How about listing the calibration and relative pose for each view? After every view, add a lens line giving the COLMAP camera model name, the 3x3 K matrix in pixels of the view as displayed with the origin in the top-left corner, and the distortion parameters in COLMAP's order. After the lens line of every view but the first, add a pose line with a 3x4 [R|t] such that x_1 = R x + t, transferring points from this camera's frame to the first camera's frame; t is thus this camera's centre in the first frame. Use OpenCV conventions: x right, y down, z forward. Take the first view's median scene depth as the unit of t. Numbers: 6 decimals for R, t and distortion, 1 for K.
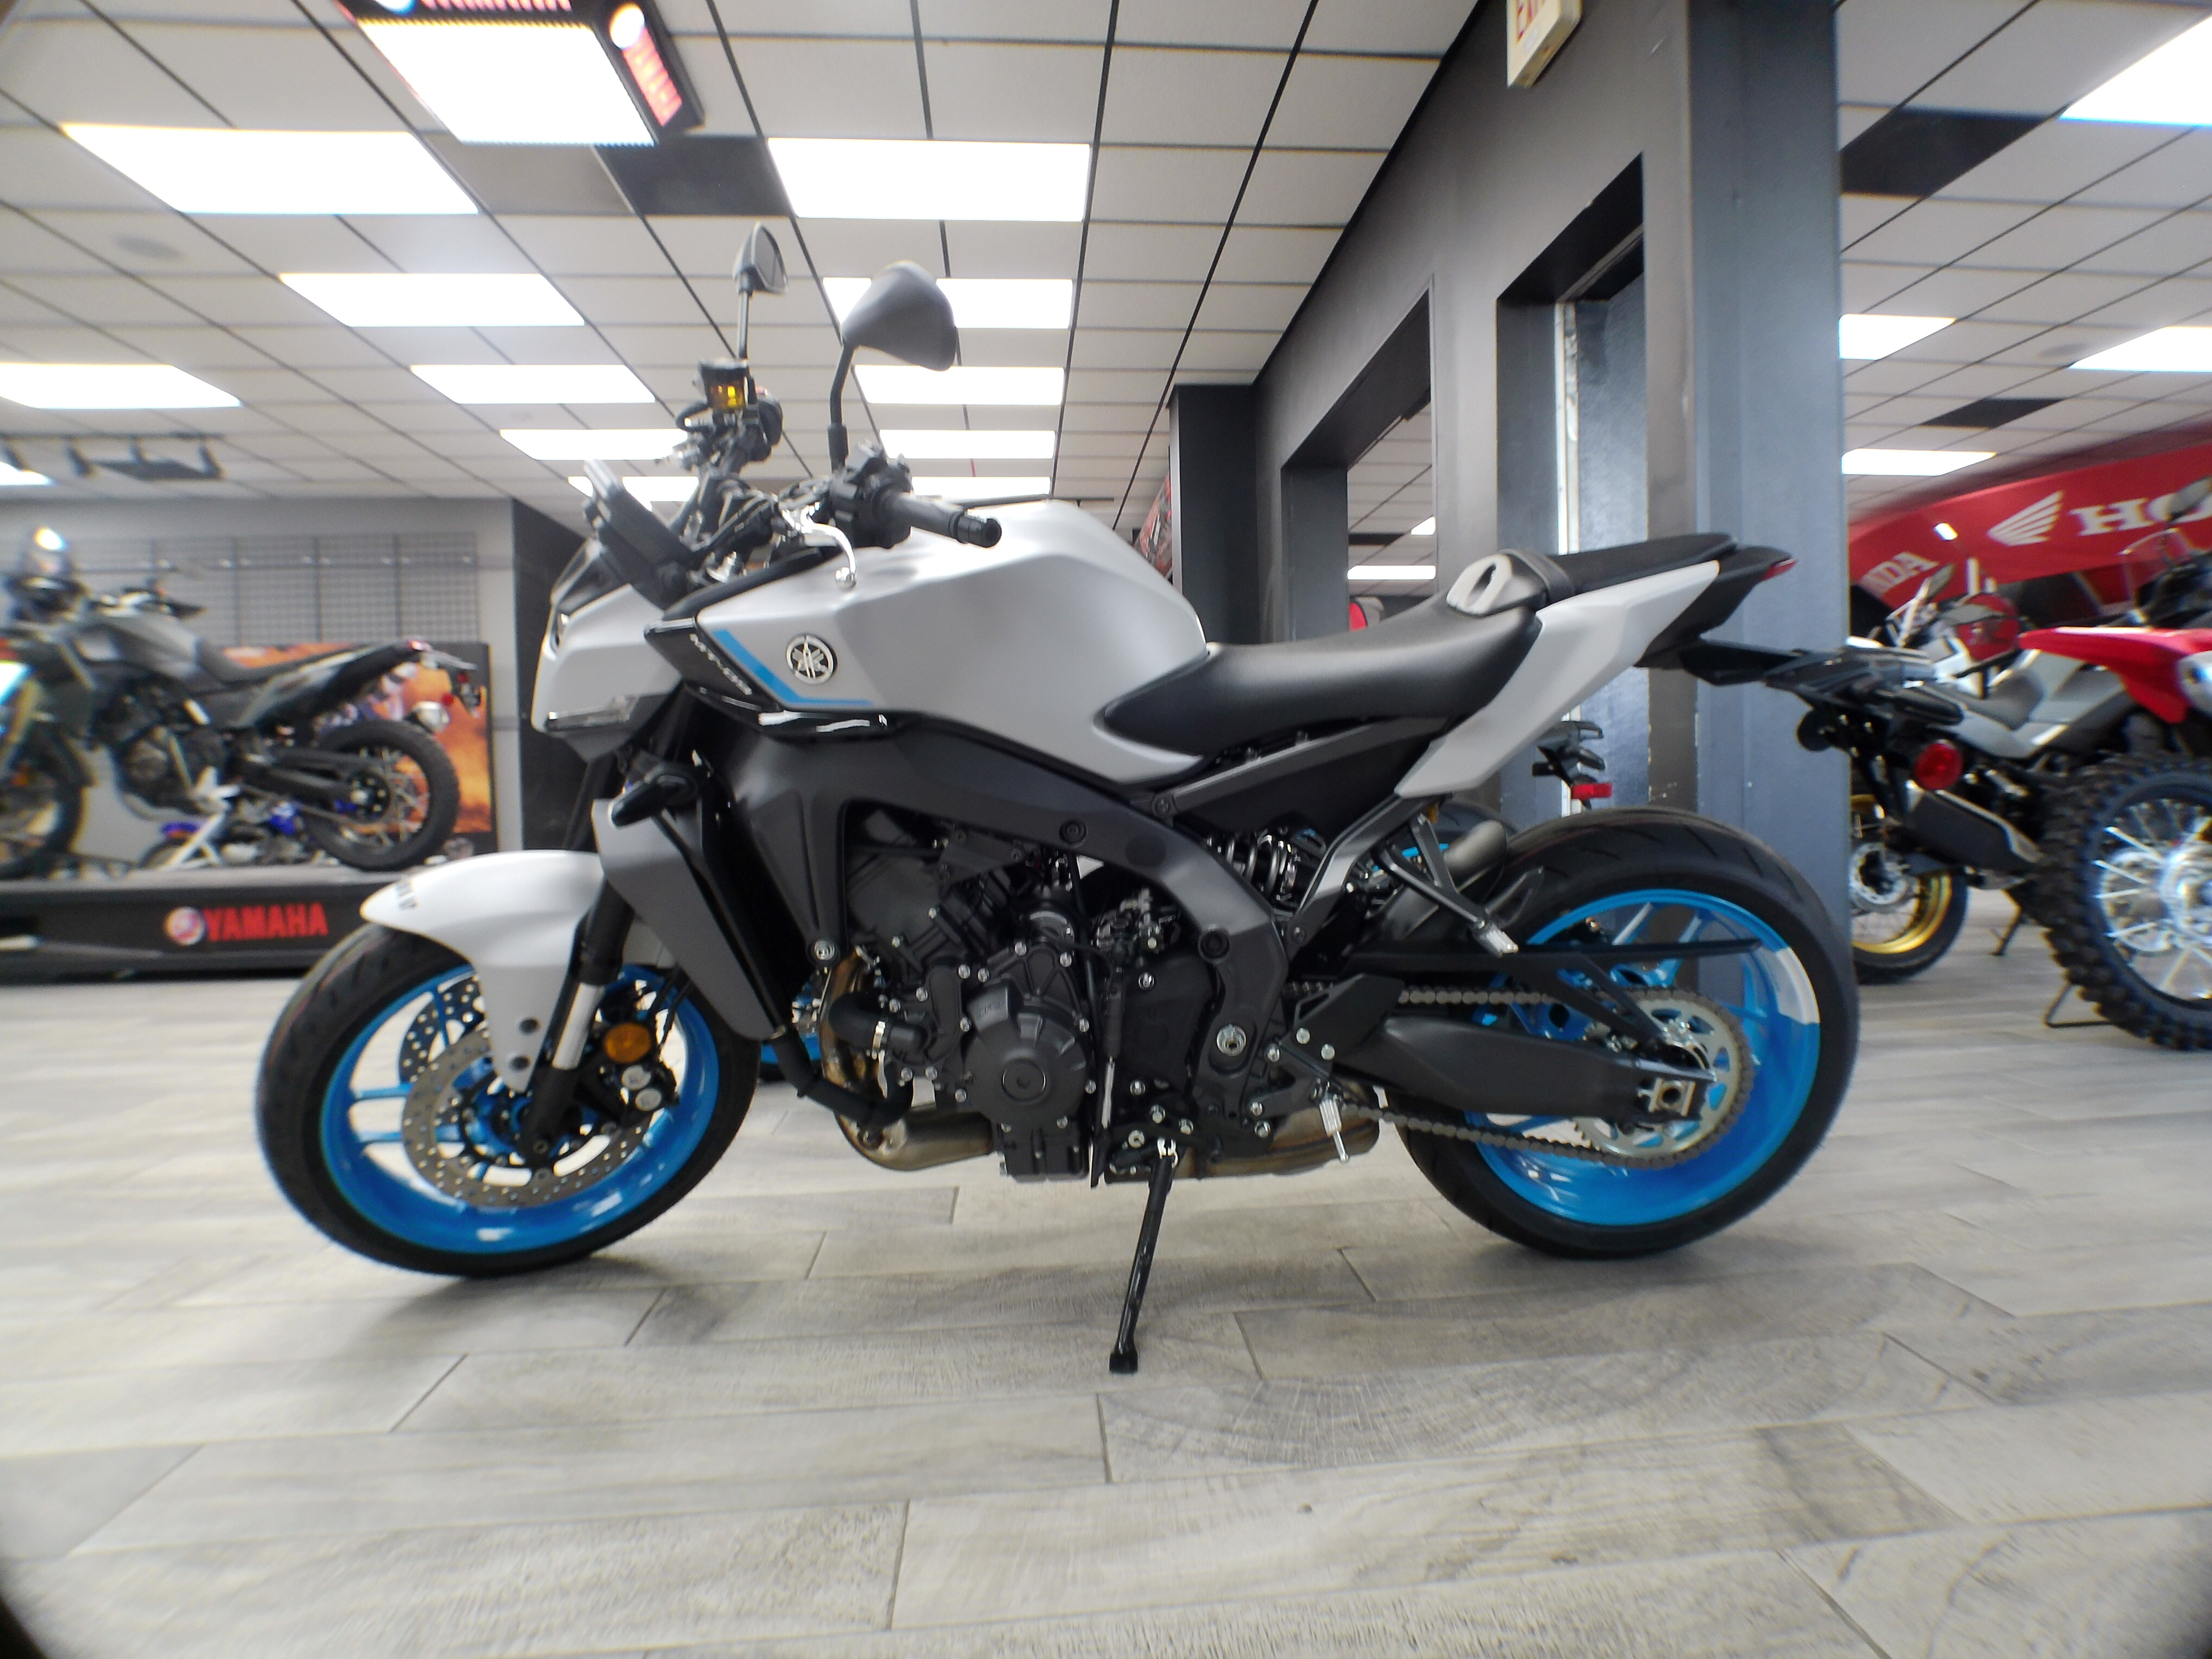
lens RADIAL K [[1180.2, 0, 1119.2], [0, 1180.2, 835.2], [0, 0, 1]] dist [-0.052390, 0.014848]
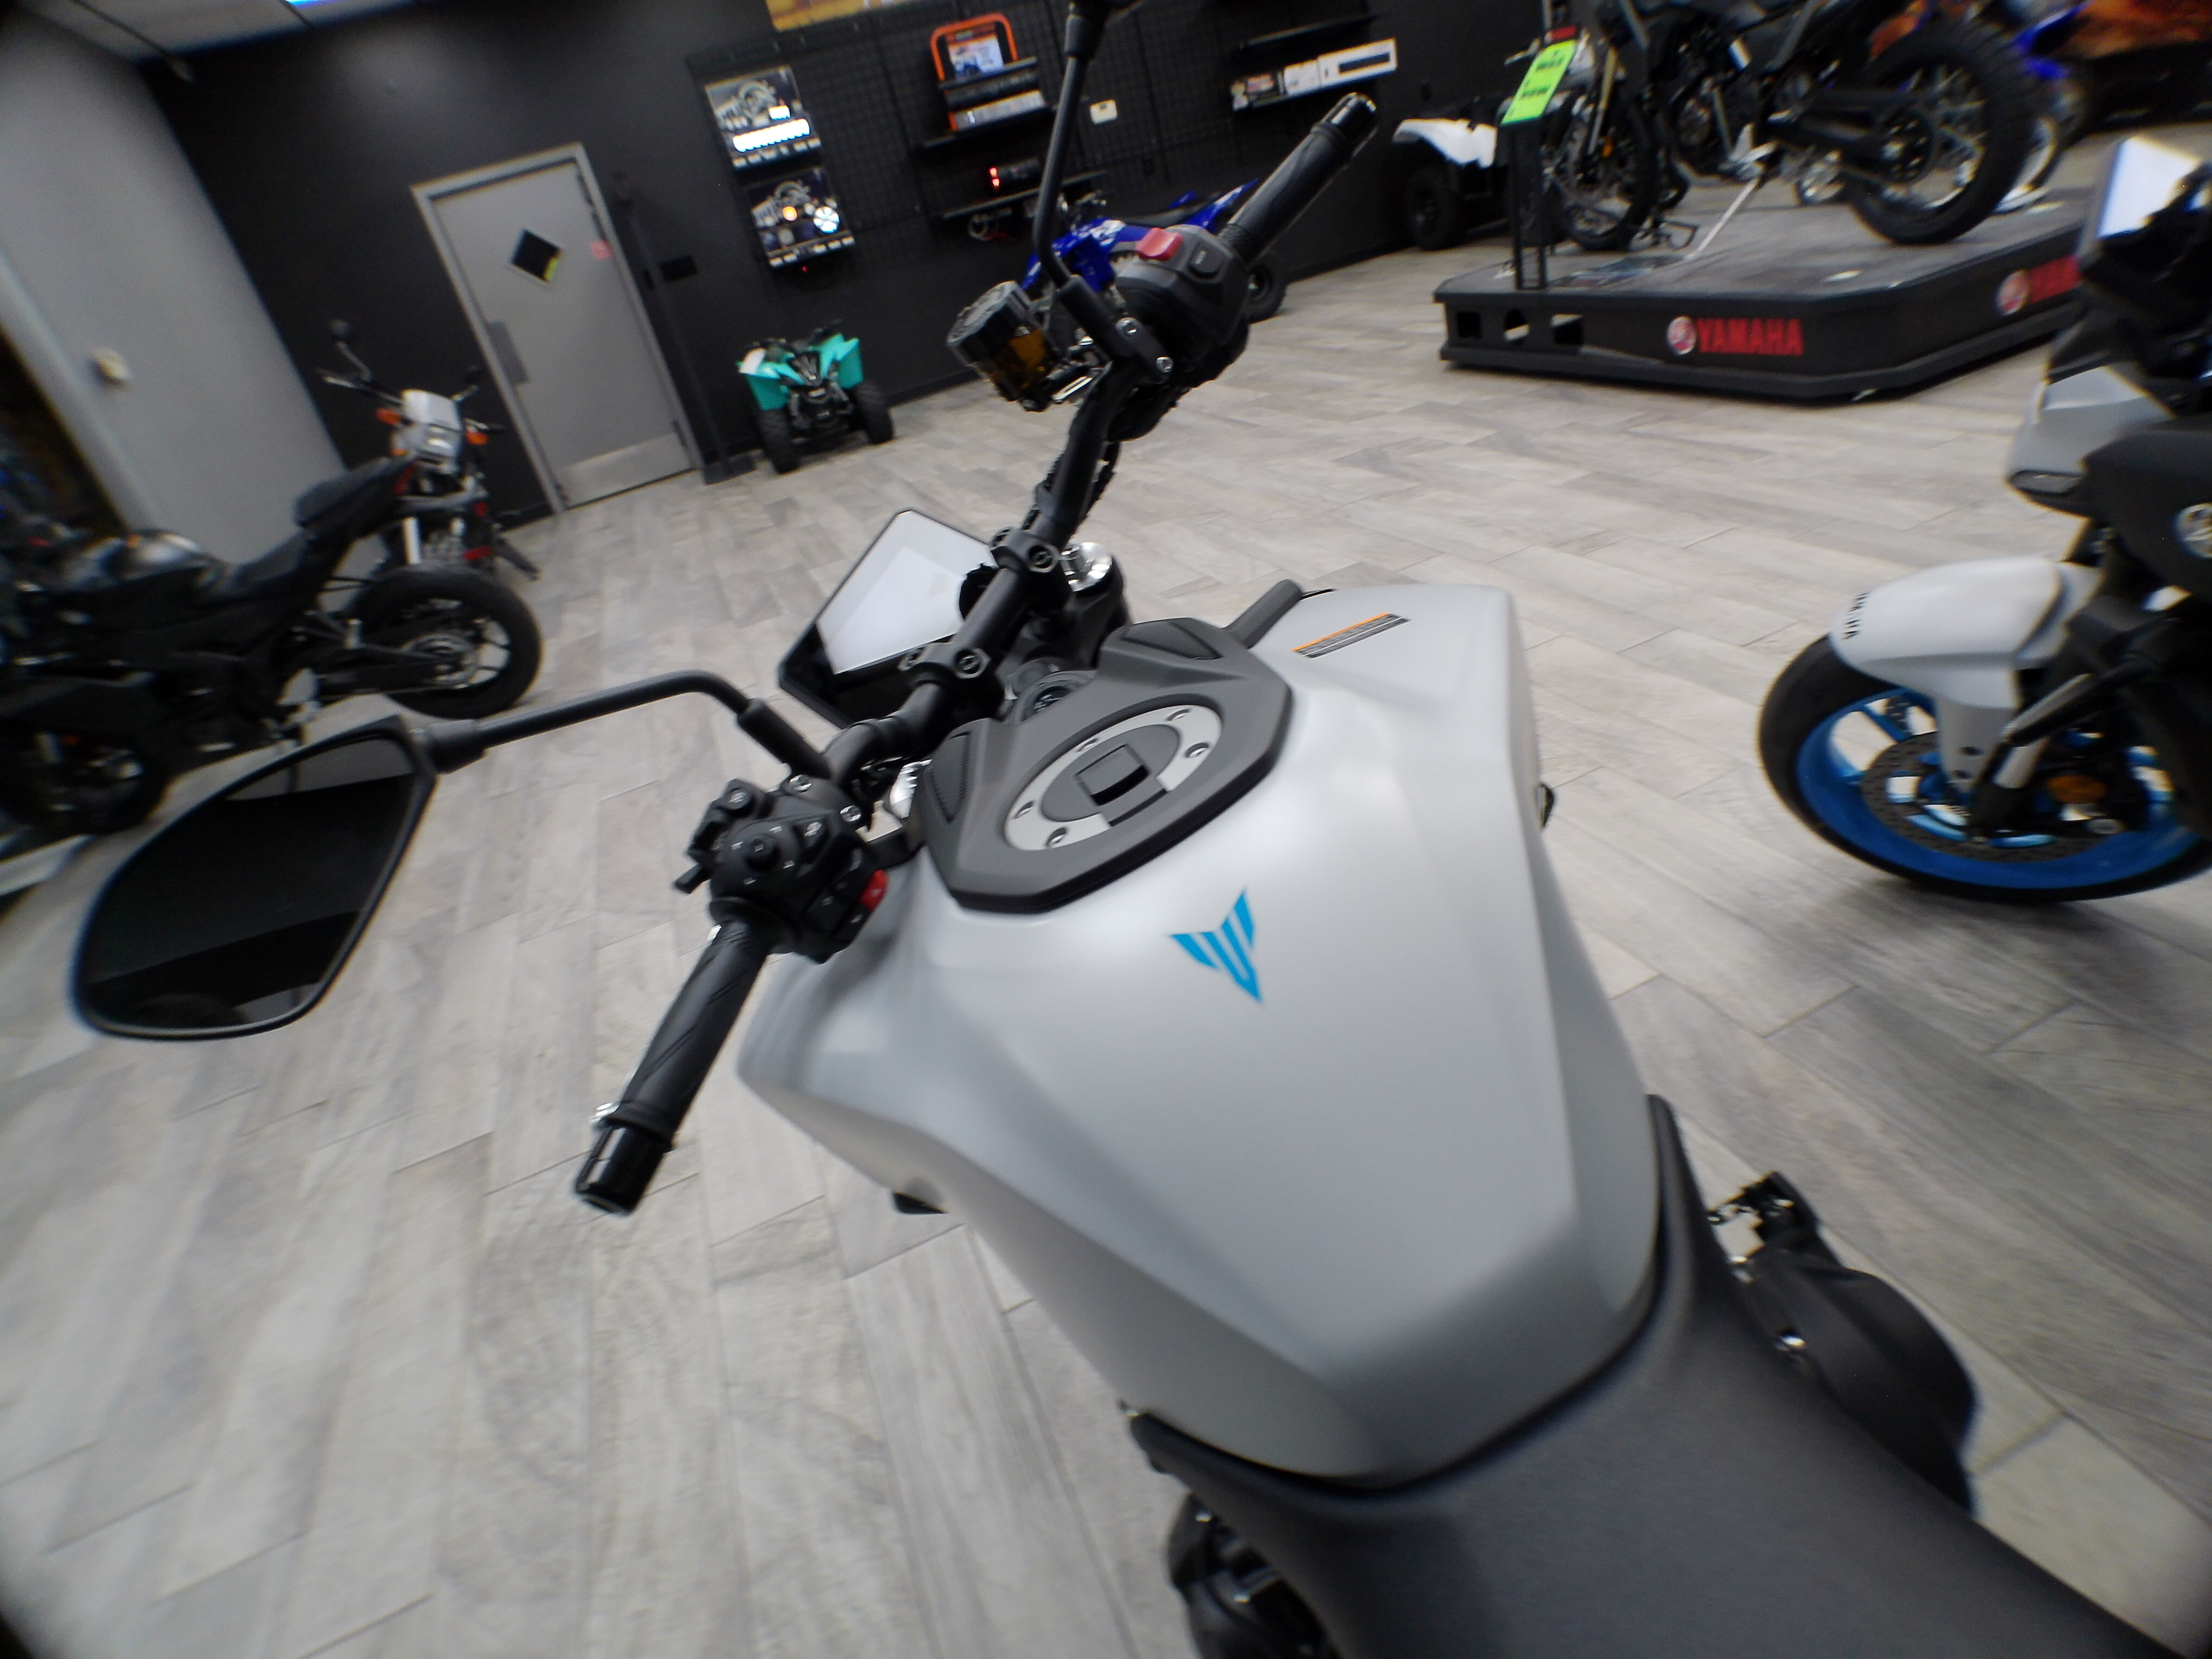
lens RADIAL K [[1182.4, 0, 1106.0], [0, 1182.4, 829.5], [0, 0, 1]] dist [-0.045539, 0.009988]
pose [[0.287335, 0.424282, -0.858734, 0.216431], [0.183909, 0.855421, 0.484181, -0.418736], [0.940009, -0.297051, 0.167763, 0.825803]]
